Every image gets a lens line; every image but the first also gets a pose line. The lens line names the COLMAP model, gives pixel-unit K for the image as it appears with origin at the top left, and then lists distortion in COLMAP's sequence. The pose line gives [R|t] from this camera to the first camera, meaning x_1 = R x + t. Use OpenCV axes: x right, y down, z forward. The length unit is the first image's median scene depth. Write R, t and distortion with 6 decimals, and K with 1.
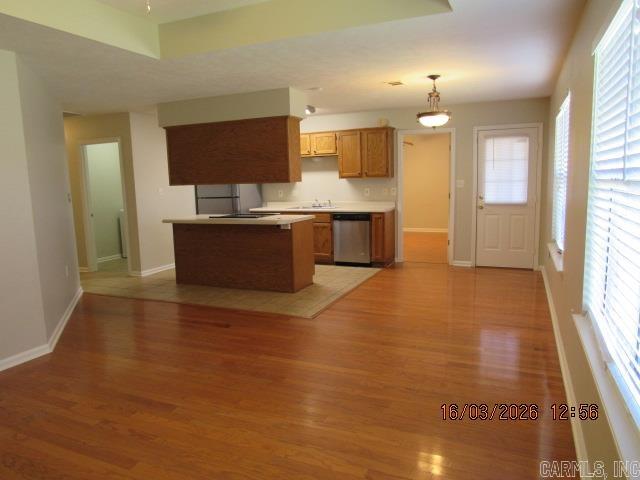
lens RADIAL K [[459.2, 0, 320.0], [0, 459.2, 240.0], [0, 0, 1]] dist [-0.001426, -0.033092]
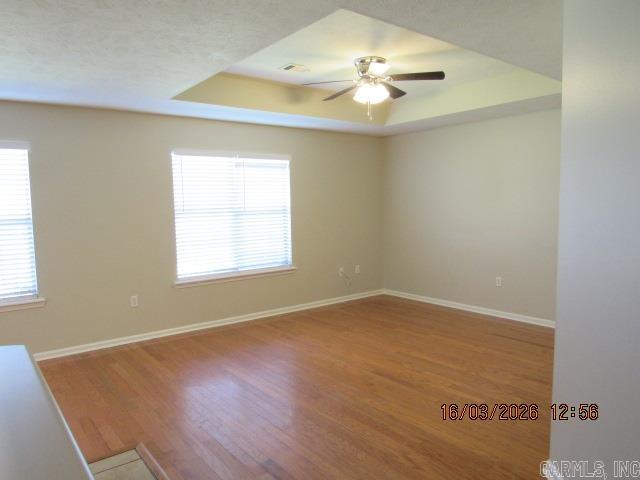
lens RADIAL K [[459.2, 0, 320.0], [0, 459.2, 240.0], [0, 0, 1]] dist [-0.001426, -0.033092]
pose [[-0.887660, -0.004207, 0.460481, -0.336292], [0.096185, 0.976209, 0.194332, -0.126403], [-0.450343, 0.216792, -0.866136, 0.906513]]
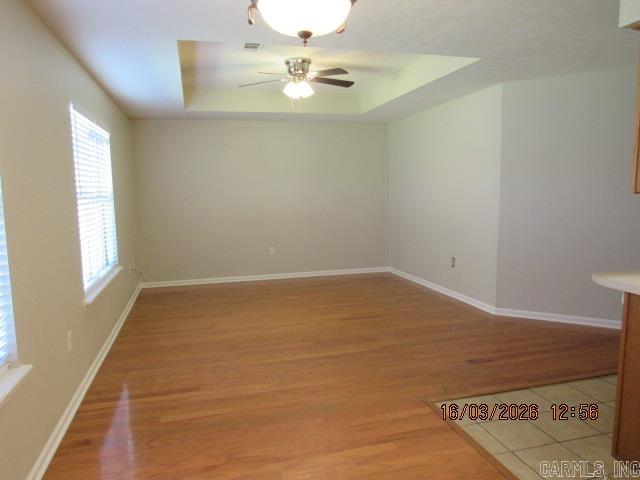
lens RADIAL K [[459.2, 0, 320.0], [0, 459.2, 240.0], [0, 0, 1]] dist [-0.001426, -0.033092]
pose [[-0.775972, 0.107781, -0.621491, 0.319845], [-0.050391, 0.971551, 0.231406, -0.130379], [0.628751, 0.210882, -0.748466, 0.898564]]
